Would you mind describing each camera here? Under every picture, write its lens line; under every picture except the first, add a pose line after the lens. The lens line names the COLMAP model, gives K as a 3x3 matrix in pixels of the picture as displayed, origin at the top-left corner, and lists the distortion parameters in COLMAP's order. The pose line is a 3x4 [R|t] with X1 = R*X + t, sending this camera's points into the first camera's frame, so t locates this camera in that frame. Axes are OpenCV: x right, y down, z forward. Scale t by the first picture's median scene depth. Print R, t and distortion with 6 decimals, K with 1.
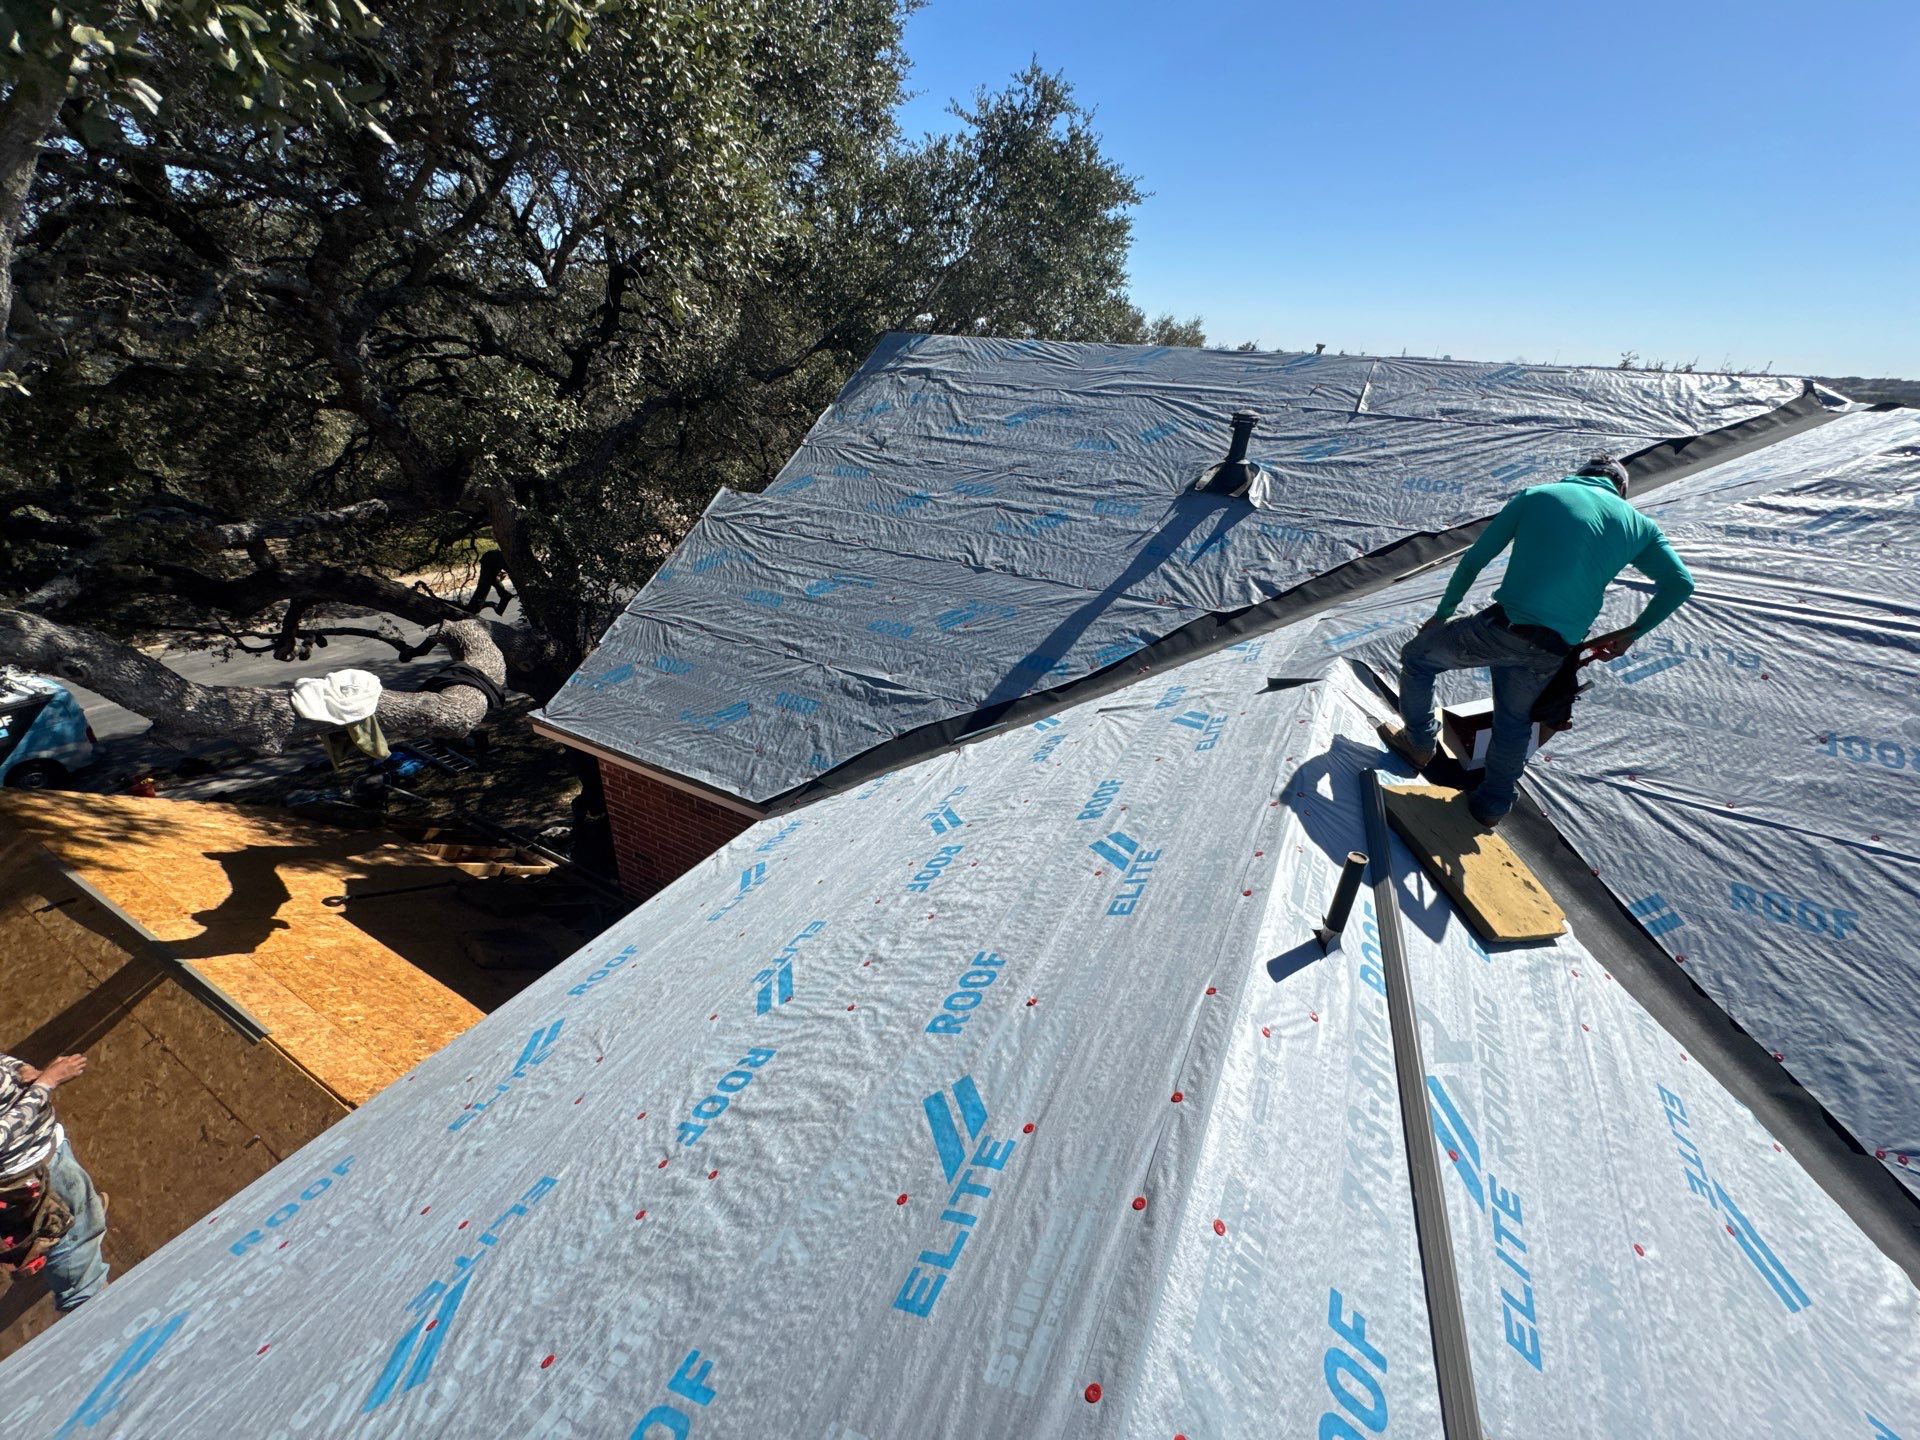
lens RADIAL K [[777.4, 0, 959.8], [0, 777.4, 718.3], [0, 0, 1]] dist [-0.003815, 0.000316]
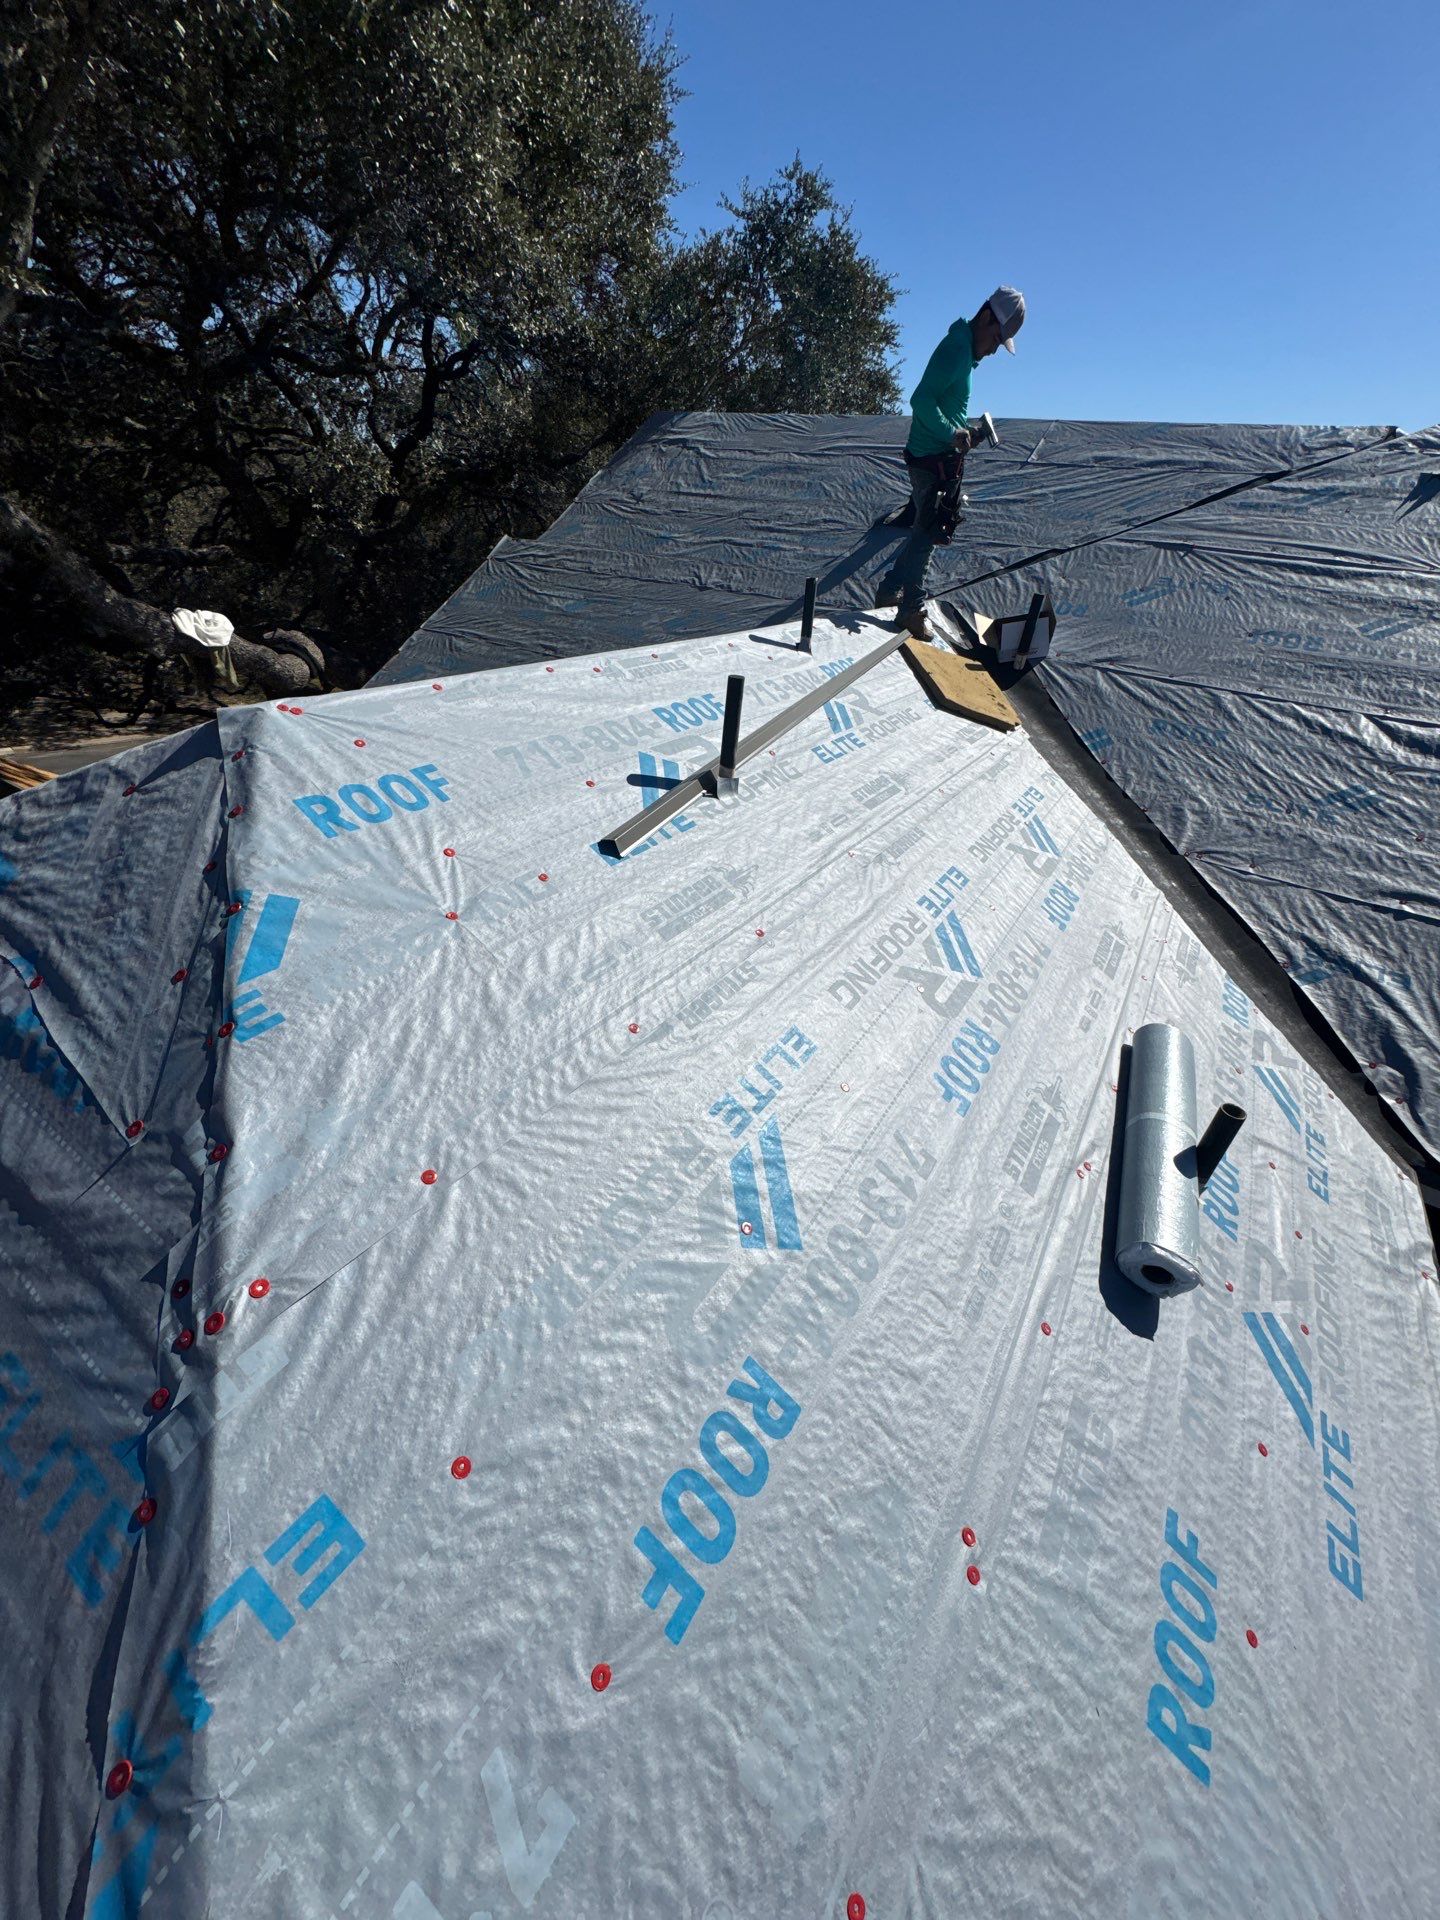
lens RADIAL K [[777.4, 0, 718.8], [0, 777.4, 962.5], [0, 0, 1]] dist [-0.003815, 0.000316]
pose [[0.996343, 0.065068, -0.055378, 0.152367], [-0.061188, 0.995732, 0.069087, 0.300130], [0.059636, -0.065445, 0.996072, -0.244990]]
